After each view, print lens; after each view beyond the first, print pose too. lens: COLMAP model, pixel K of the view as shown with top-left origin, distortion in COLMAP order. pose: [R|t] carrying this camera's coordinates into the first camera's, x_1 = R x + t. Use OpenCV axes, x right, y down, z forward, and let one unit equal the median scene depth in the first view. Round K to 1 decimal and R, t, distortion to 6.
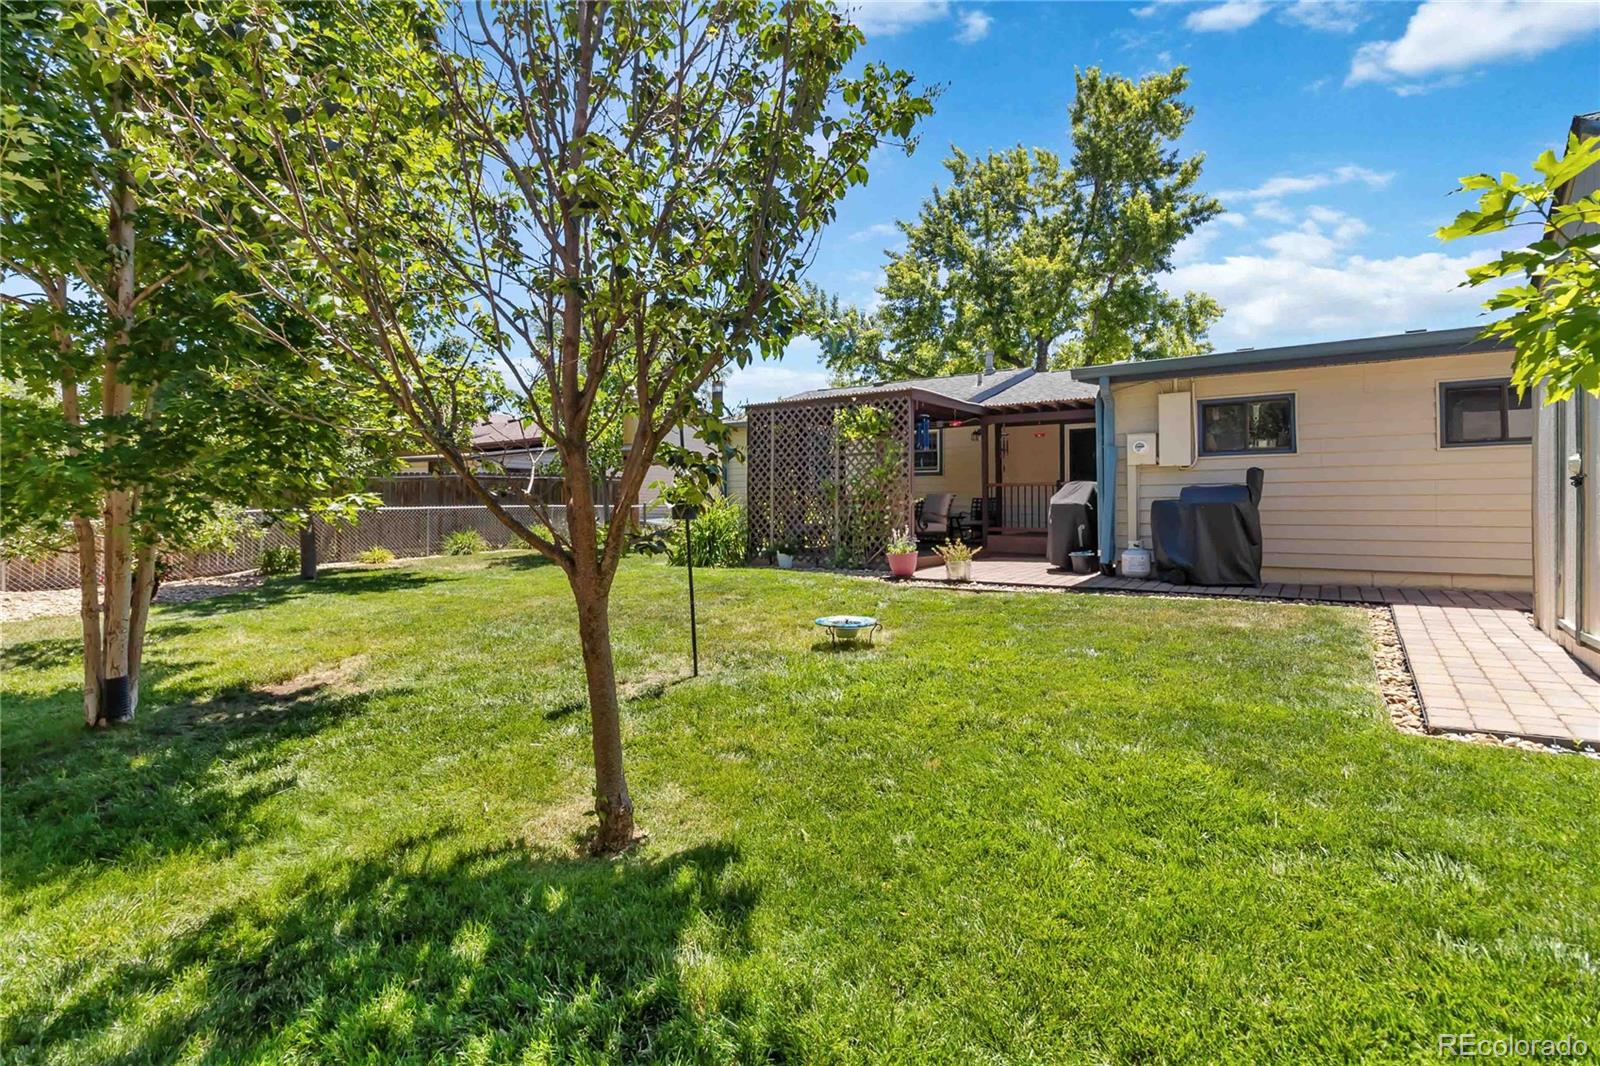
lens RADIAL K [[730.2, 0, 809.8], [0, 730.2, 509.5], [0, 0, 1]] dist [-0.002015, -0.000103]
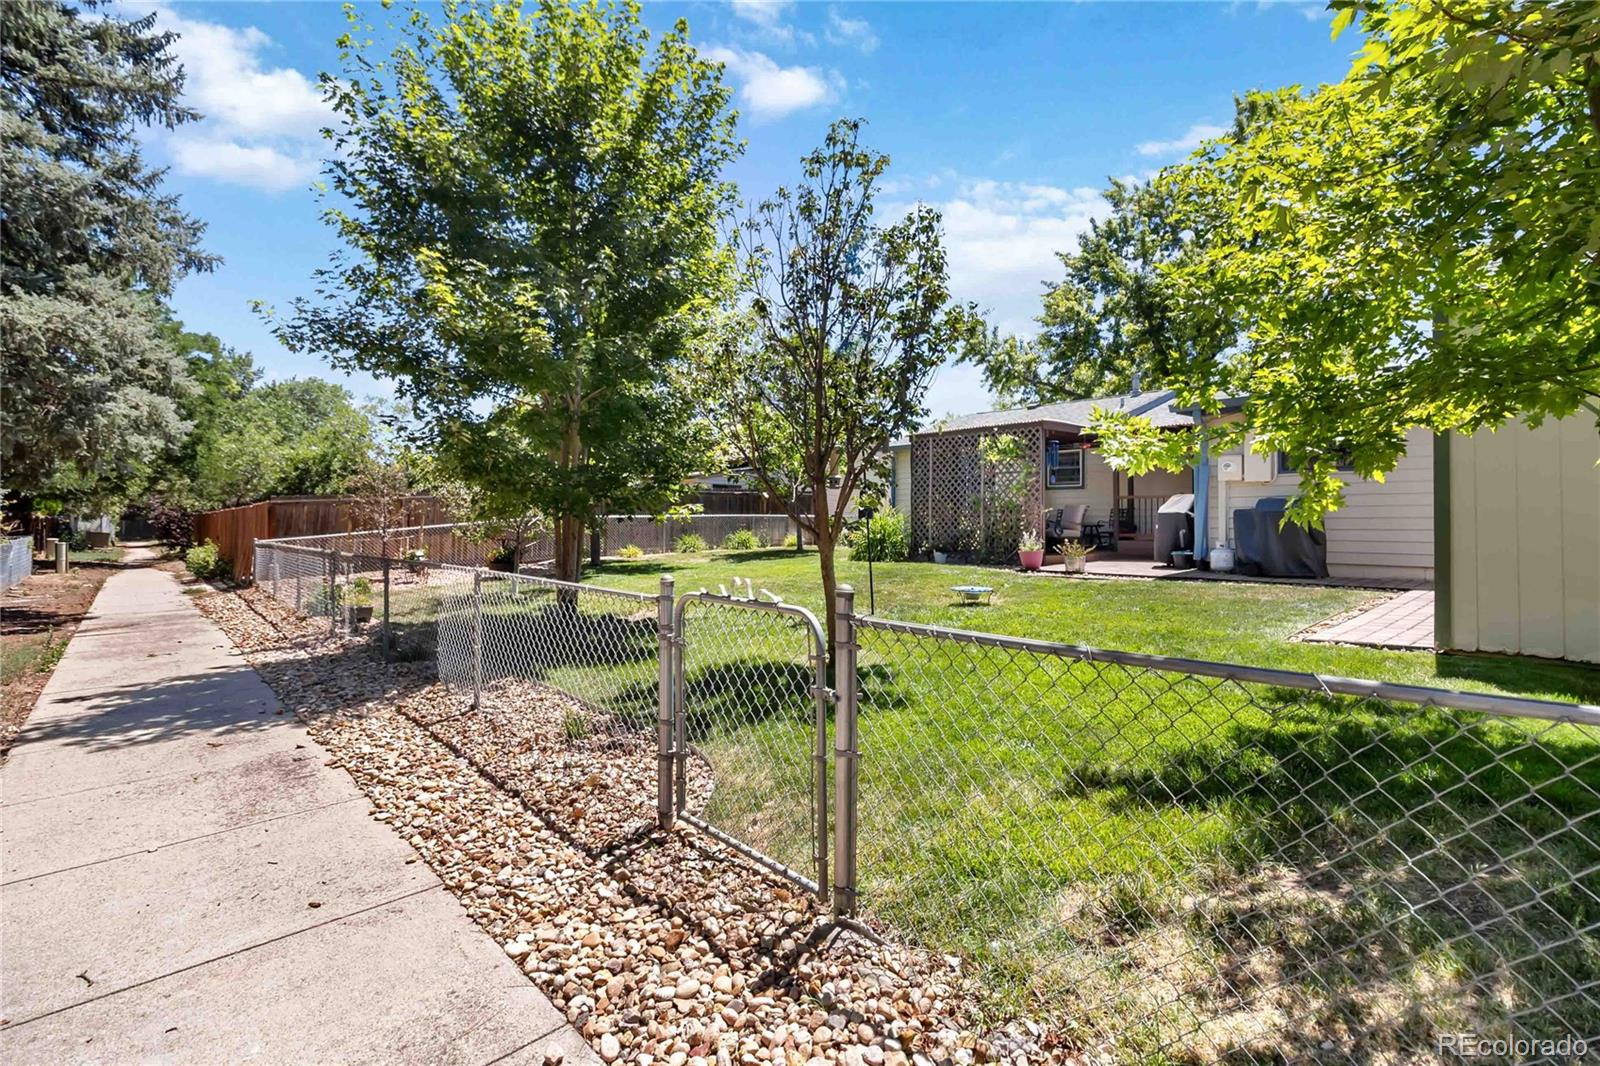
lens RADIAL K [[730.2, 0, 809.8], [0, 730.2, 509.5], [0, 0, 1]] dist [-0.002015, -0.000103]
pose [[0.973003, 0.000138, -0.230794, 0.035165], [-0.004185, 0.999846, -0.017045, 0.008452], [0.230756, 0.017551, 0.972853, -0.260264]]
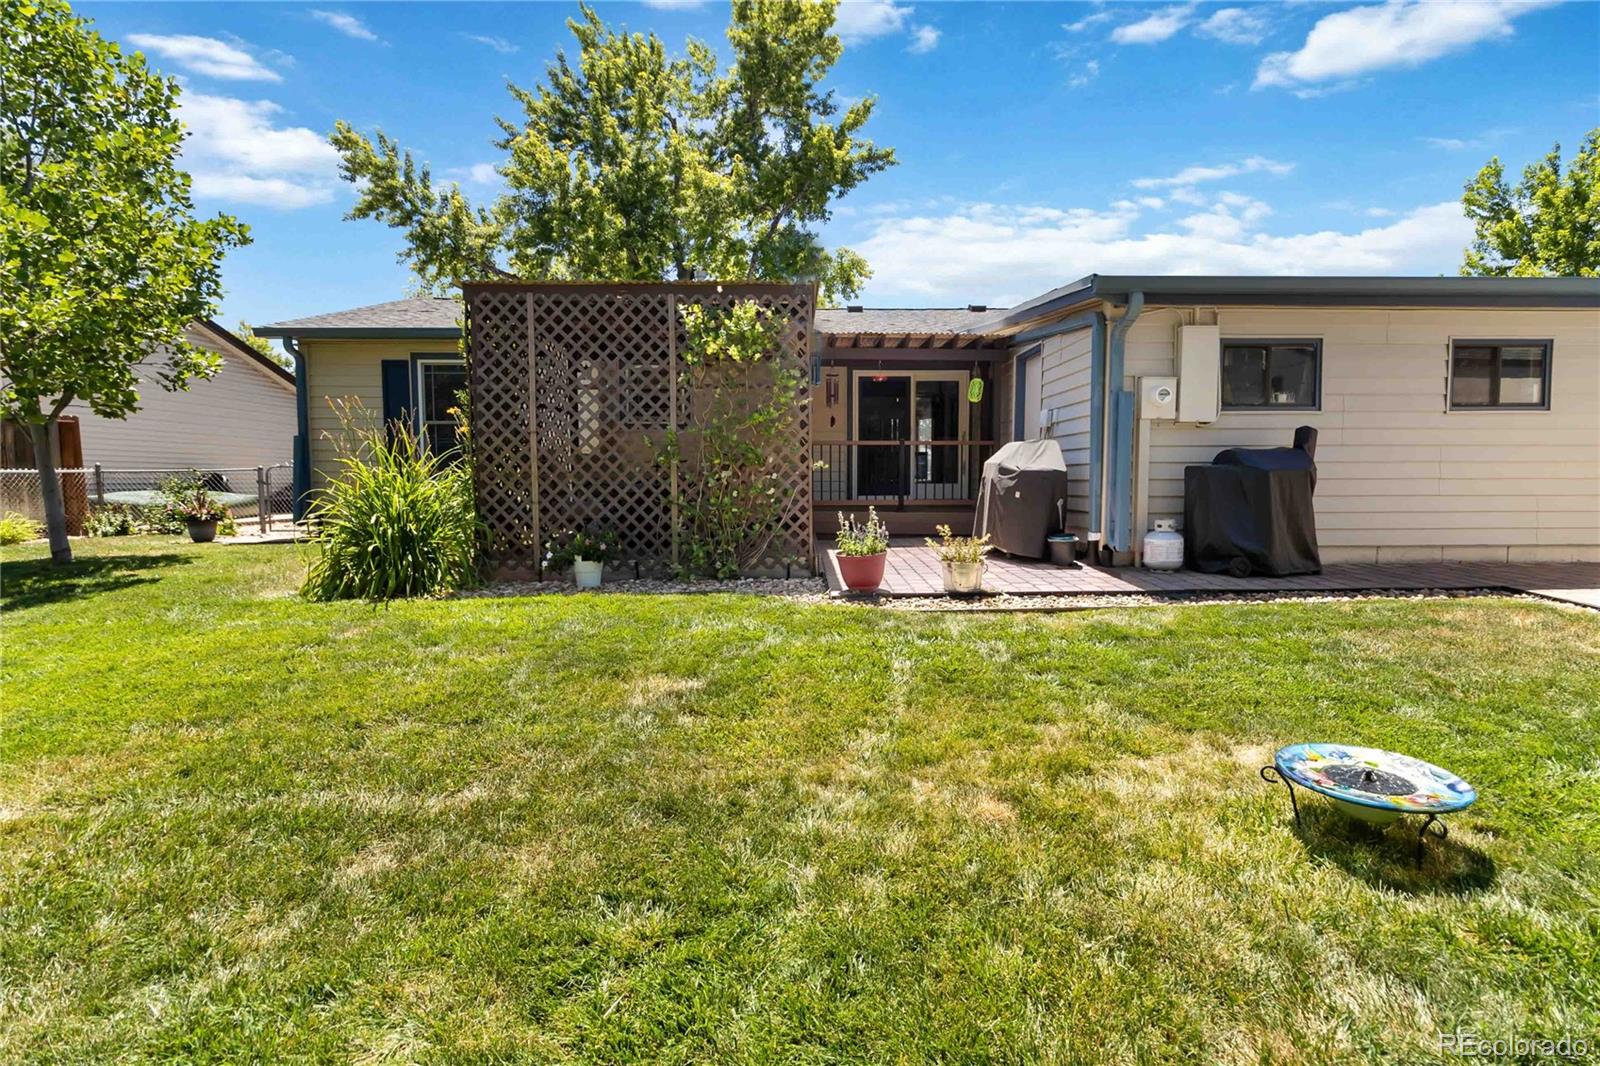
lens RADIAL K [[729.8, 0, 800.0], [0, 729.8, 533.0], [0, 0, 1]] dist [0.001262, 0.000164]
pose [[0.812431, -0.051510, 0.580777, -0.206113], [0.002176, 0.996351, 0.085323, -0.006719], [-0.583053, -0.068055, 0.809579, 0.429090]]
